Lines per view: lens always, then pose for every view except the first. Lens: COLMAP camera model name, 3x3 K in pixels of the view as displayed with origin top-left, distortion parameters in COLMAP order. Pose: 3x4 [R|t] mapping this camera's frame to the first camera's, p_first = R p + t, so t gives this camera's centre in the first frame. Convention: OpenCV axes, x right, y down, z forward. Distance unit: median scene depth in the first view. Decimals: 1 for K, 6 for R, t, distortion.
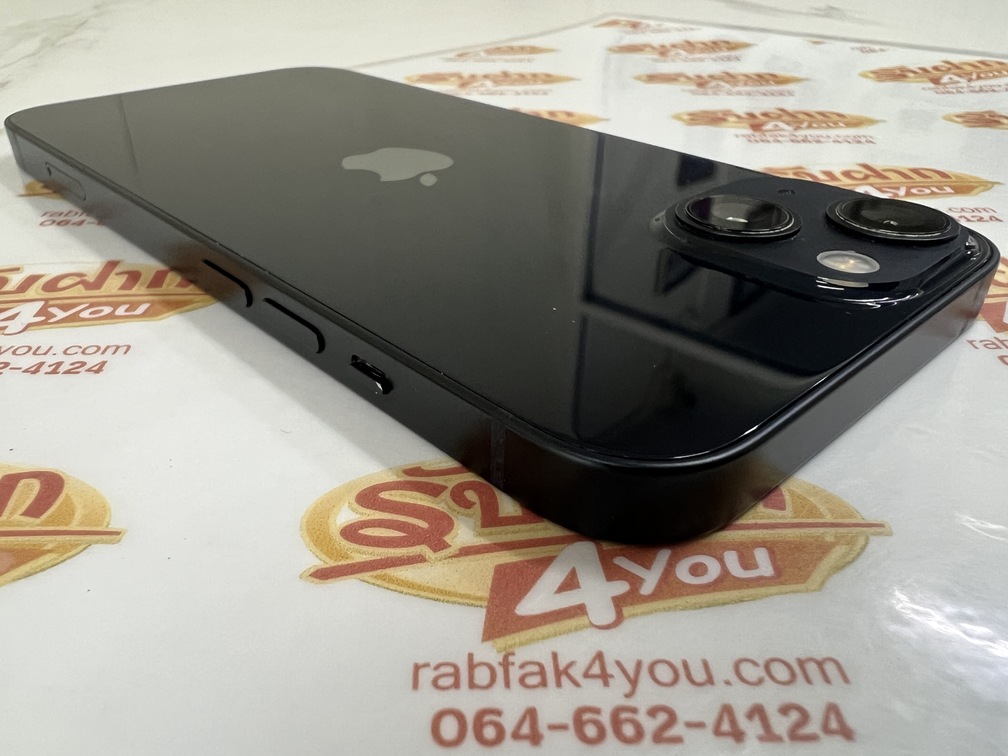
lens RADIAL K [[779.9, 0, 503.1], [0, 779.9, 381.9], [0, 0, 1]] dist [-0.002824, -0.005416]
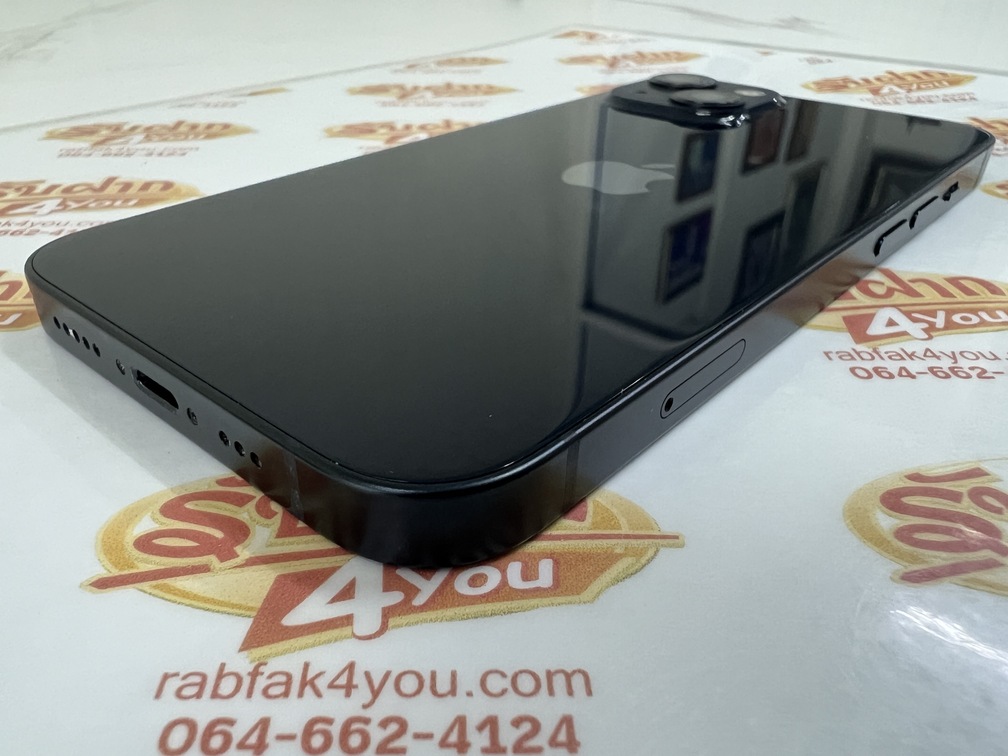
lens RADIAL K [[779.9, 0, 503.1], [0, 779.9, 381.9], [0, 0, 1]] dist [-0.002824, -0.005416]
pose [[0.999971, 0.001943, -0.007328, 0.290269], [-0.002023, 0.999938, -0.010922, -0.004176], [0.007307, 0.010936, 0.999914, -0.006407]]
